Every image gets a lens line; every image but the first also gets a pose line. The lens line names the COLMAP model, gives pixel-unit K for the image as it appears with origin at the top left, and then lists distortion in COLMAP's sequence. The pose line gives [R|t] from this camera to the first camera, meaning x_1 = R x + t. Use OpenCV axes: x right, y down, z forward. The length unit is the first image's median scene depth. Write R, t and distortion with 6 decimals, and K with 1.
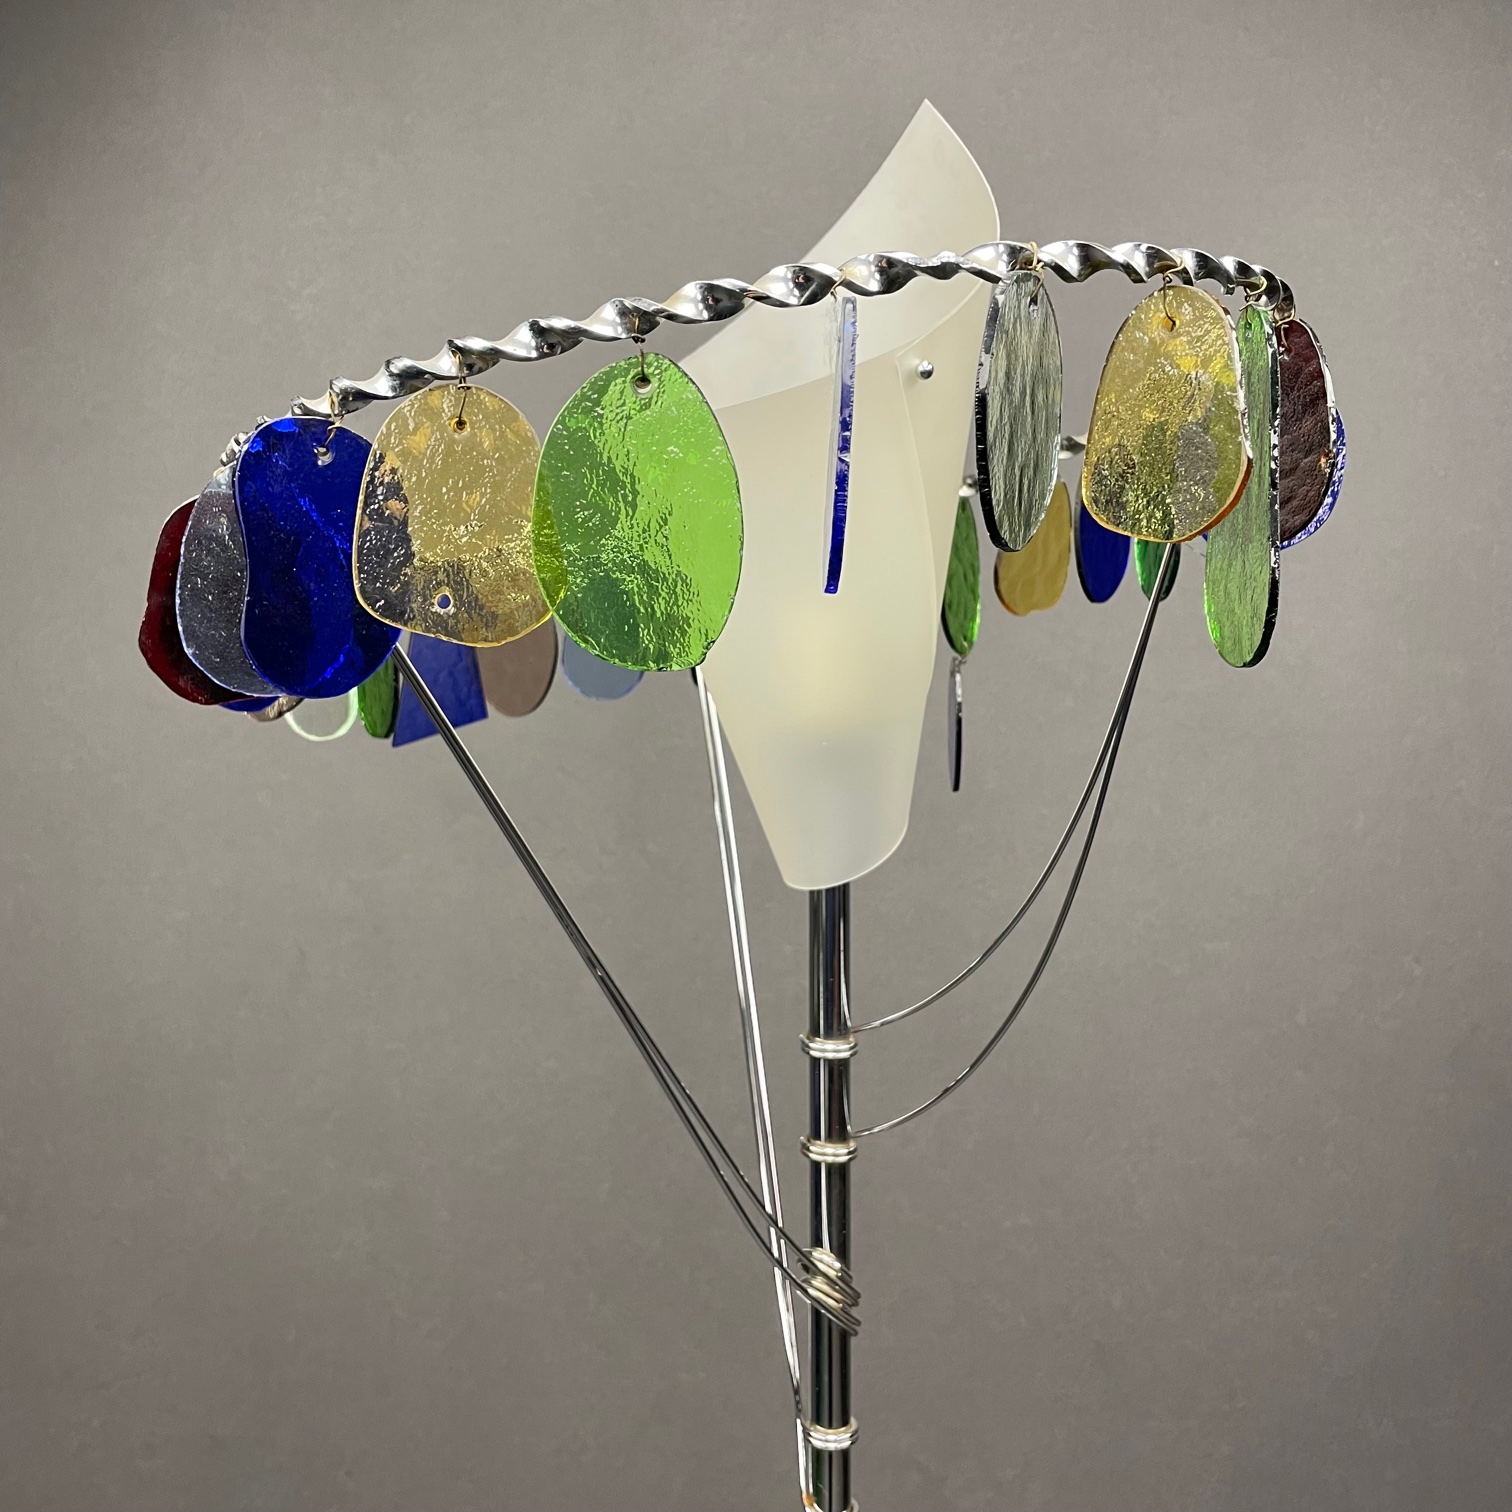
lens RADIAL K [[1476.2, 0, 759.2], [0, 1476.2, 745.3], [0, 0, 1]] dist [0.070539, -0.098854]
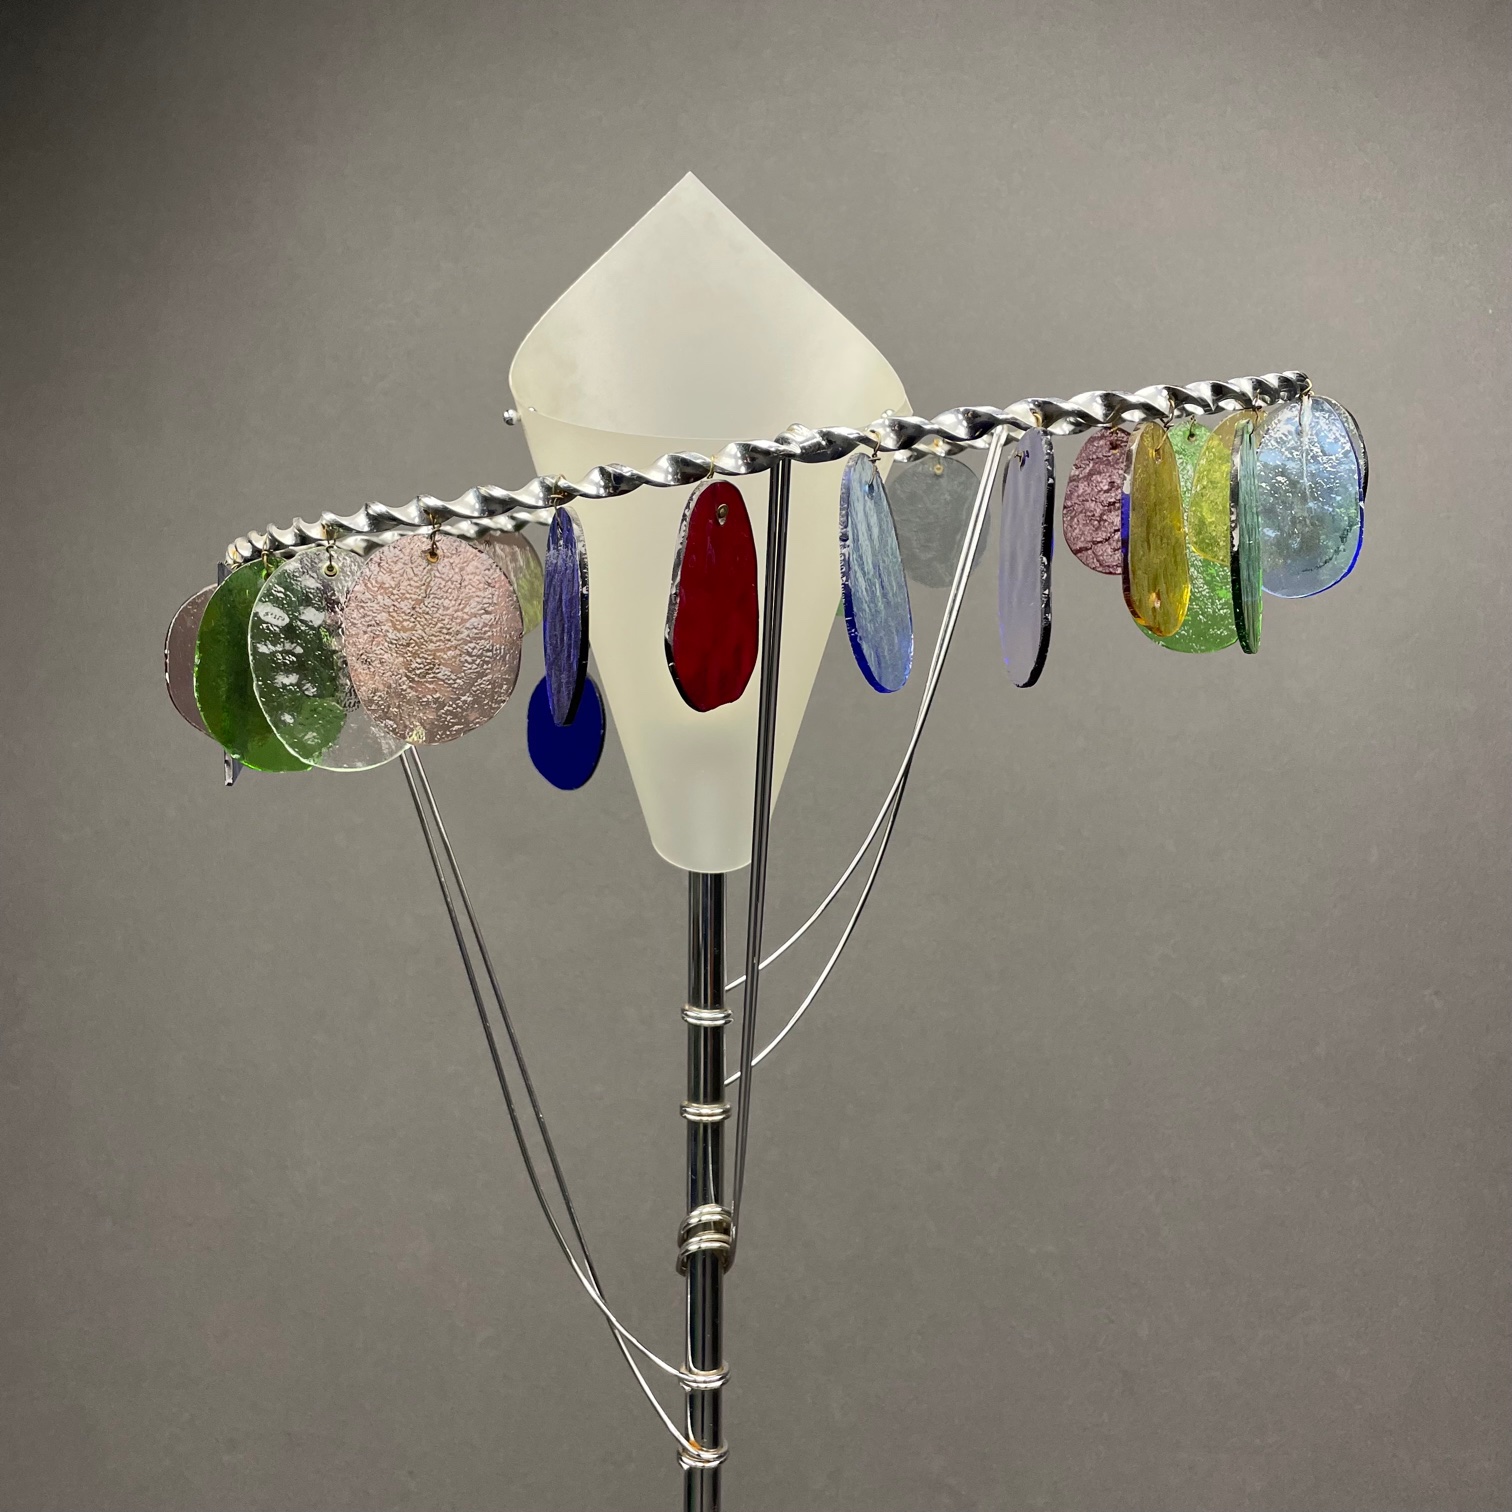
lens RADIAL K [[1476.2, 0, 759.2], [0, 1476.2, 745.3], [0, 0, 1]] dist [0.070539, -0.098854]
pose [[0.993823, -0.013387, -0.110168, 0.098013], [0.007224, 0.998396, -0.056156, 0.029649], [0.110743, 0.055013, 0.992325, -0.060934]]
